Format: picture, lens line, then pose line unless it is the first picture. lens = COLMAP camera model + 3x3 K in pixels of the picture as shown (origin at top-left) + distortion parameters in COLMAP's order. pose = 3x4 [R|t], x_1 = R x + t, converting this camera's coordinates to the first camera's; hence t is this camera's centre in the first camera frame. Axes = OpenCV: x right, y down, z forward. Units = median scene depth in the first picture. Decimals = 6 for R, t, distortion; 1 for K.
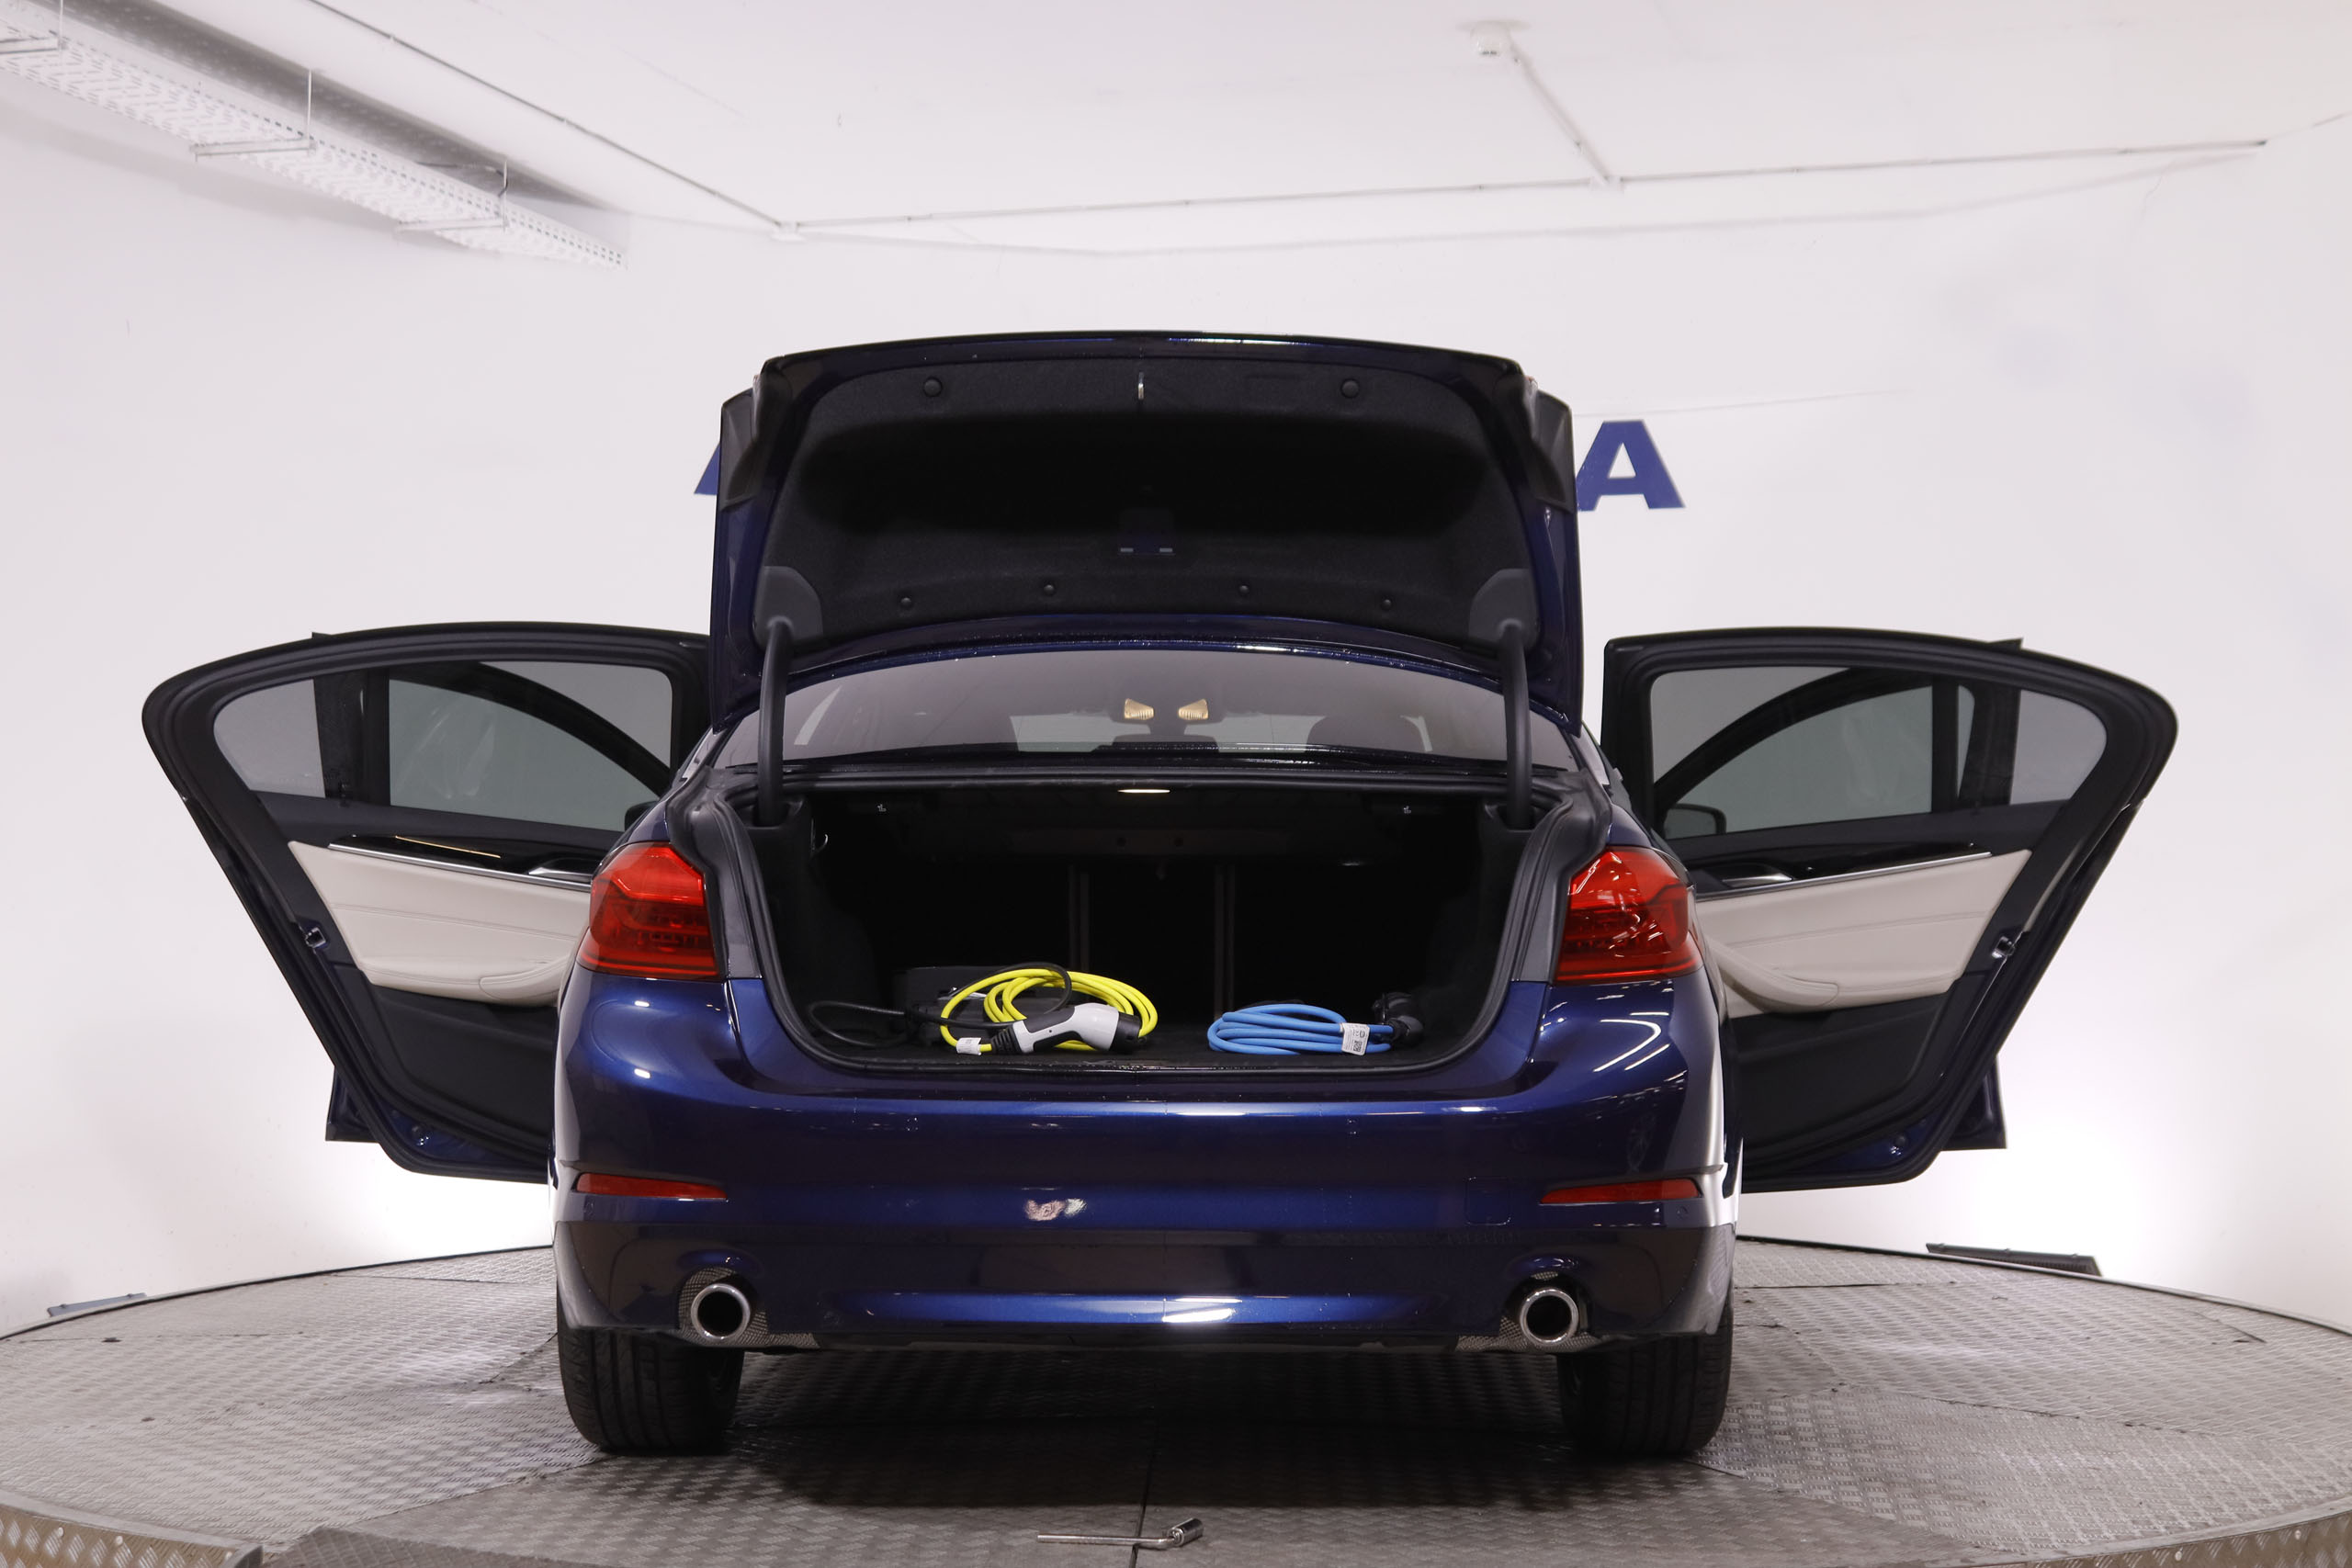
lens RADIAL K [[3291.1, 0, 1184.1], [0, 3291.1, 751.4], [0, 0, 1]] dist [-0.058370, 0.165085]
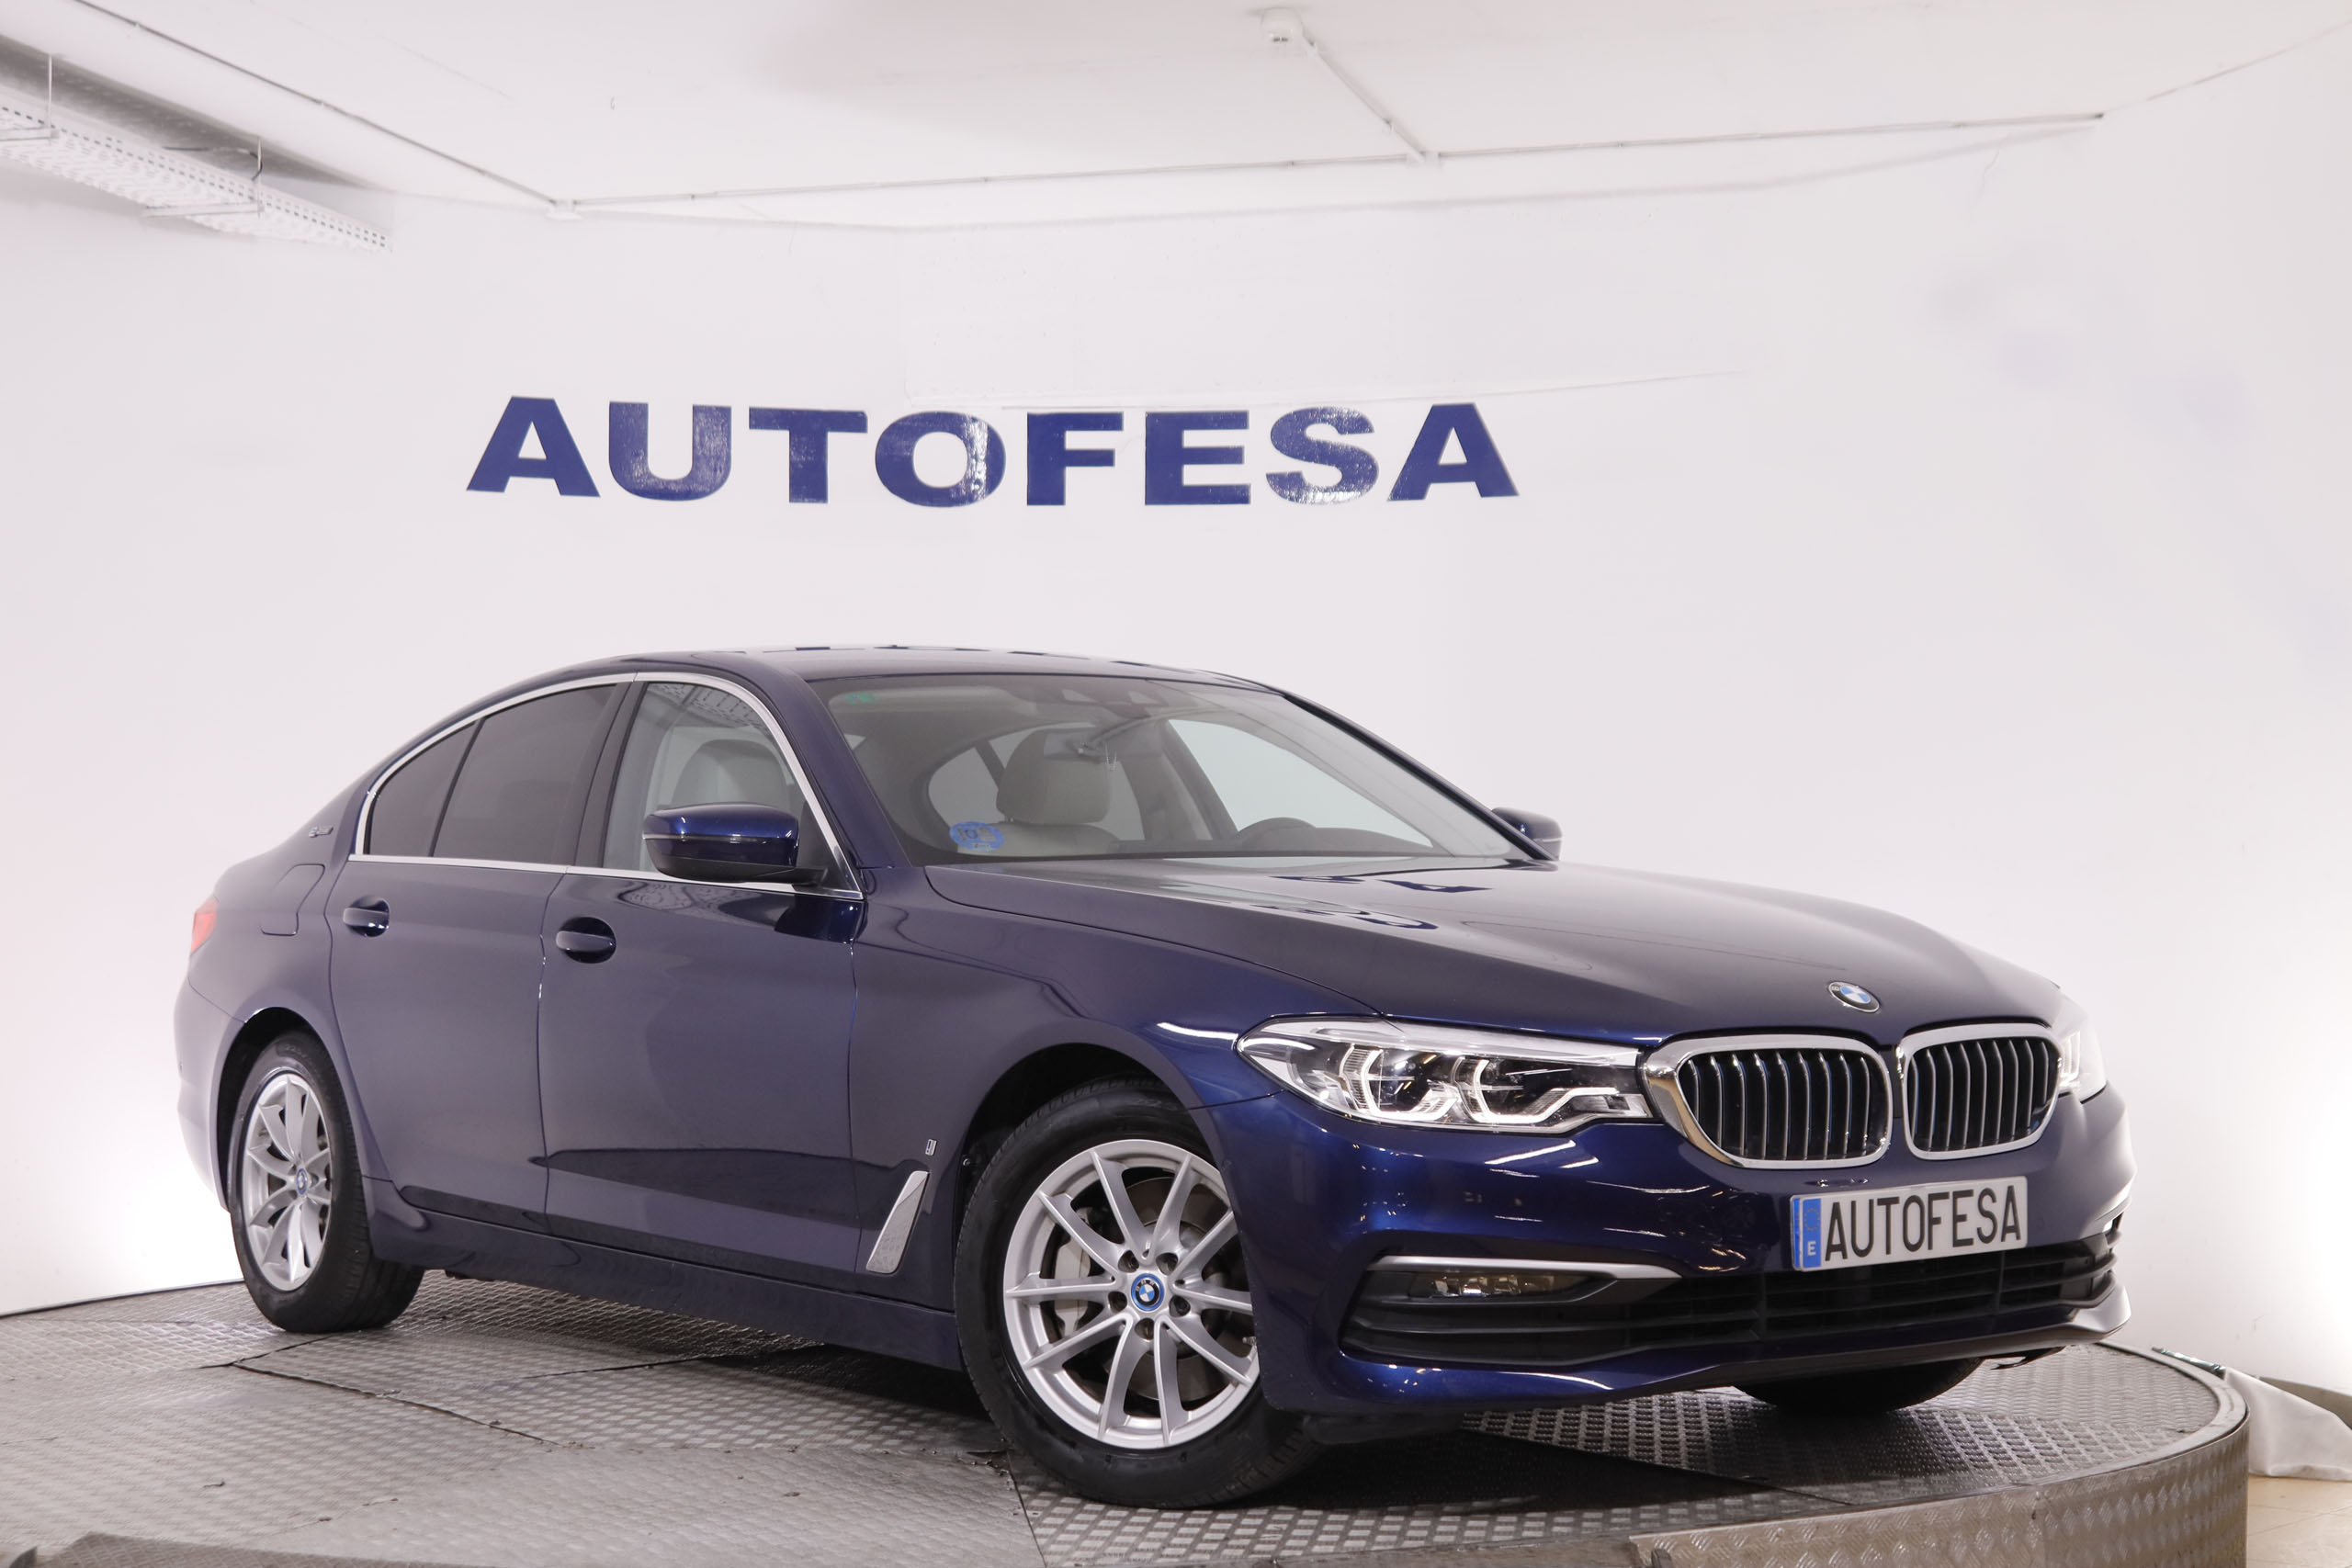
lens RADIAL K [[3813.2, 0, 1178.2], [0, 3813.2, 748.2], [0, 0, 1]] dist [-0.029234, 0.211919]
pose [[0.999466, -0.010573, 0.030914, 0.021615], [0.010523, 0.999943, 0.001793, -0.004901], [-0.030931, -0.001467, 0.999520, -0.104350]]
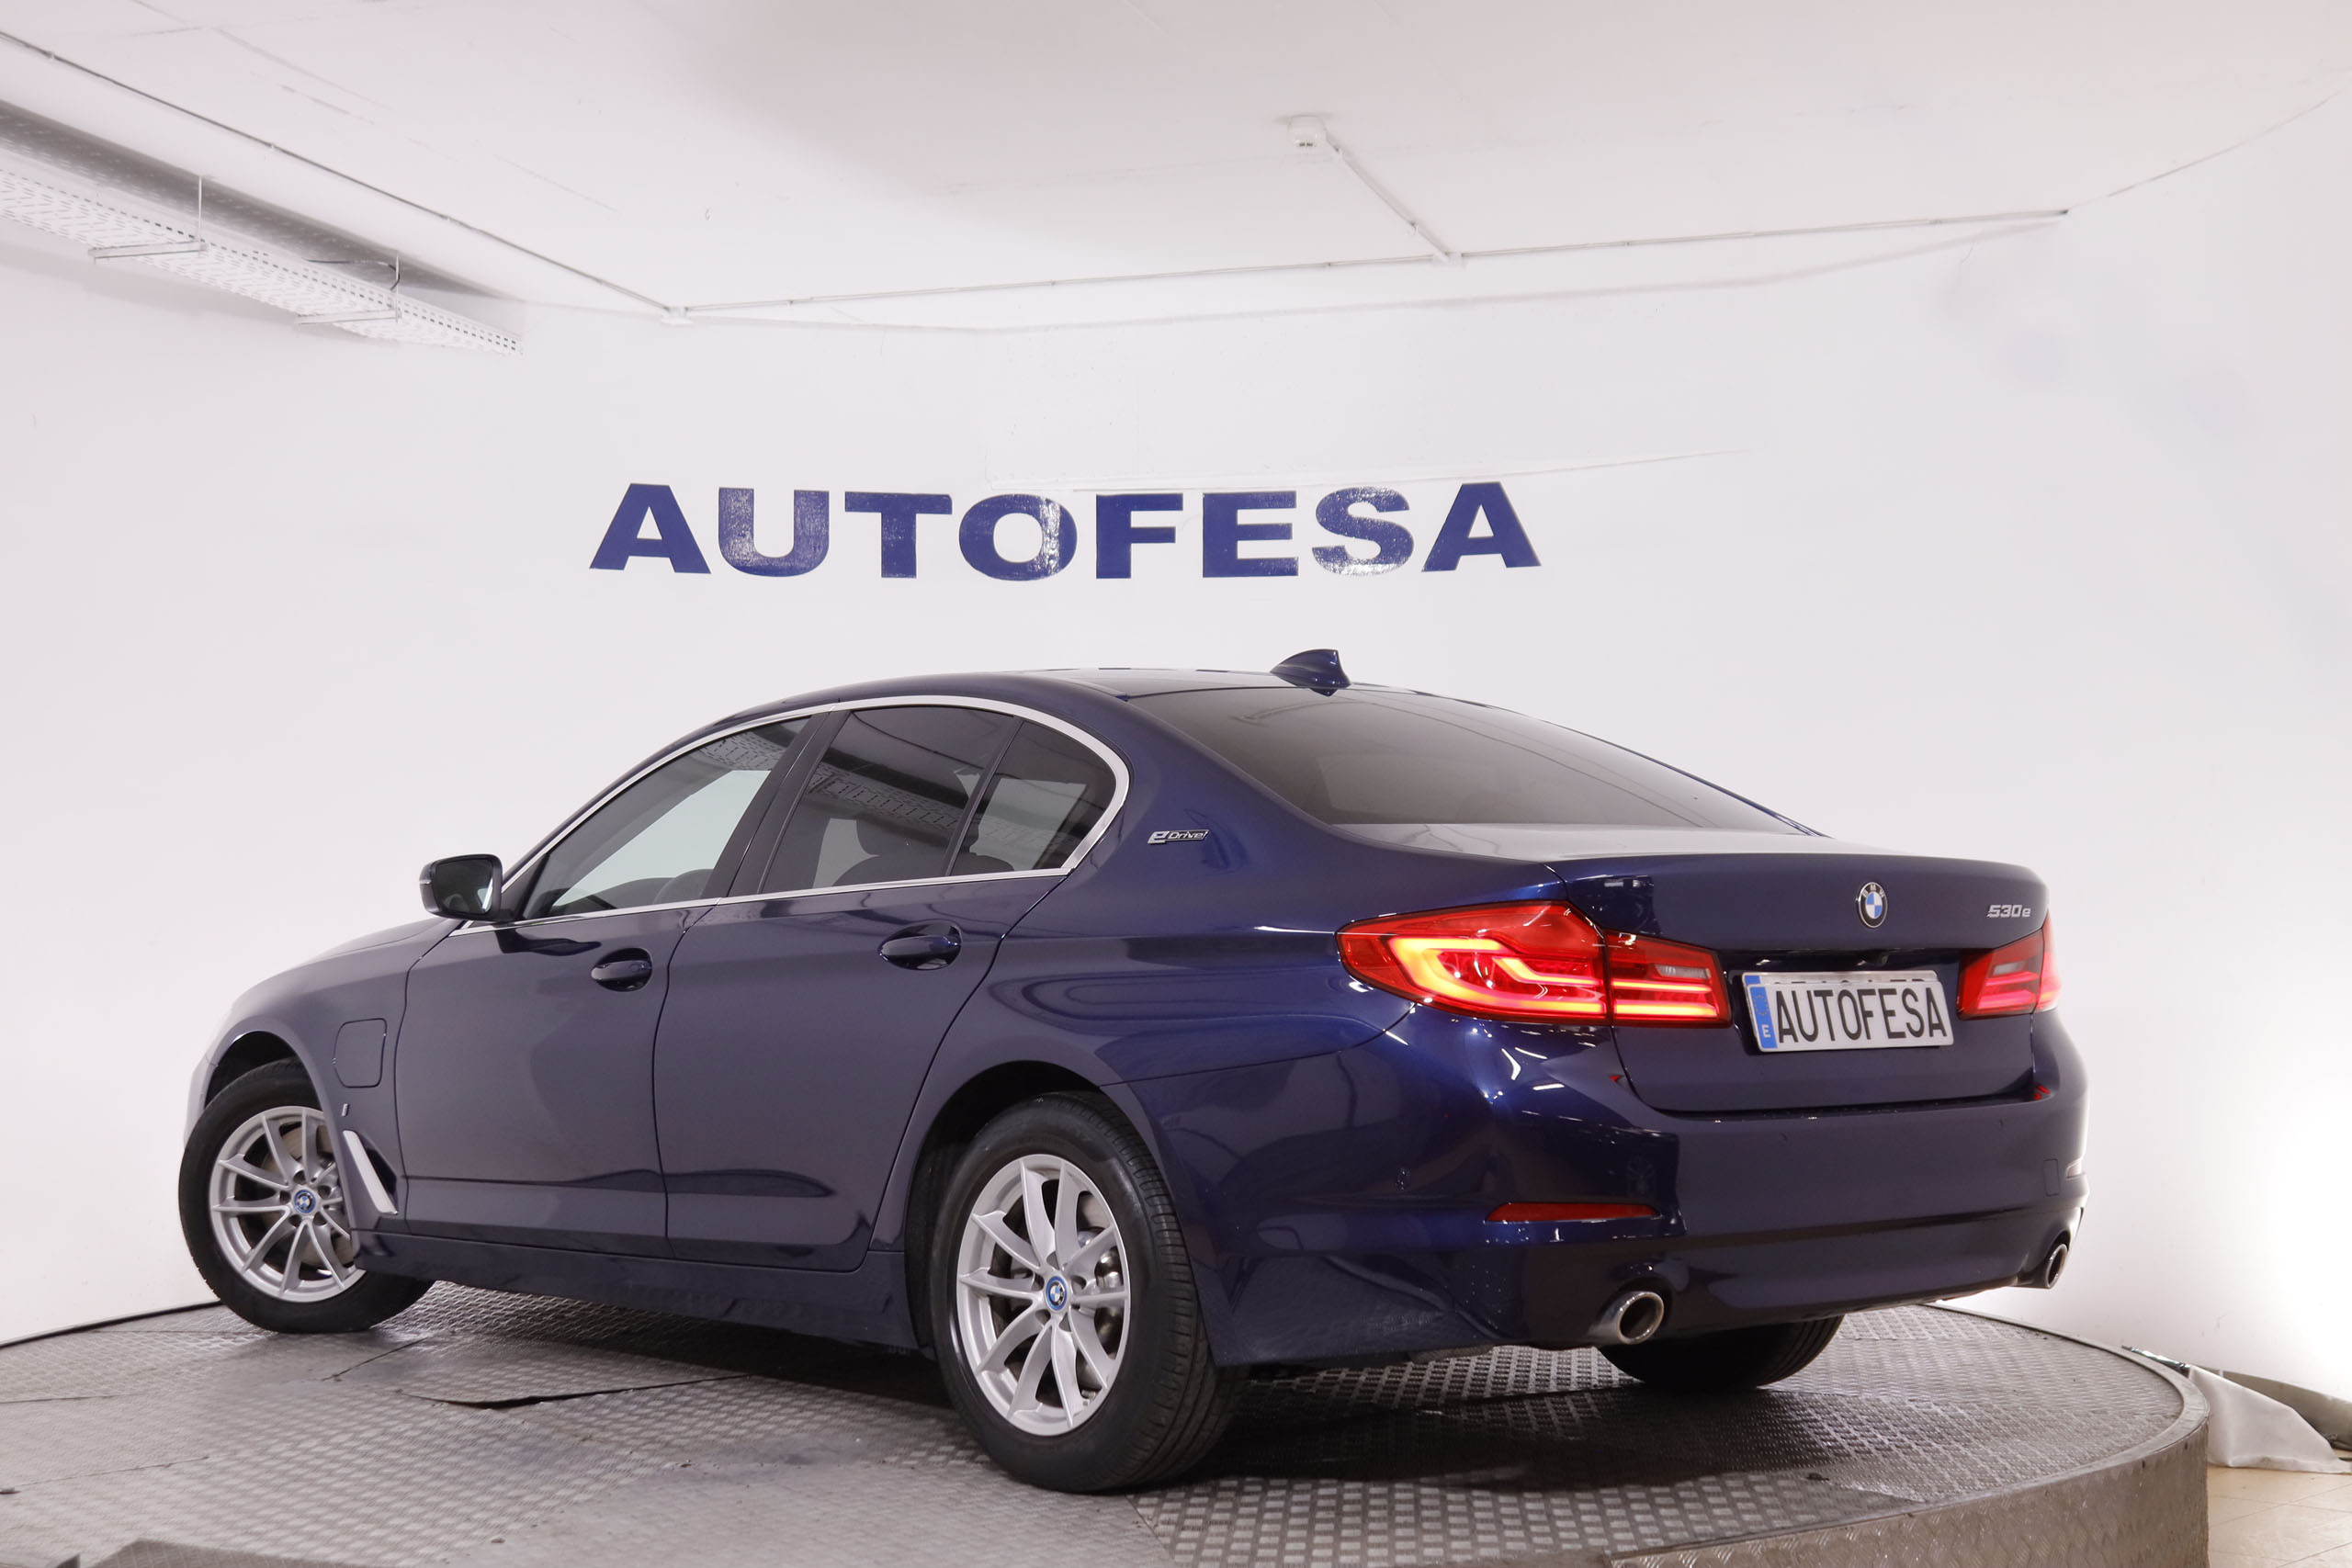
lens RADIAL K [[3291.1, 0, 1184.1], [0, 3291.1, 751.4], [0, 0, 1]] dist [-0.058370, 0.165085]
pose [[0.999867, -0.016330, -0.000552, 0.042838], [0.016320, 0.999762, -0.014508, -0.002245], [0.000789, 0.014497, 0.999895, -0.046193]]
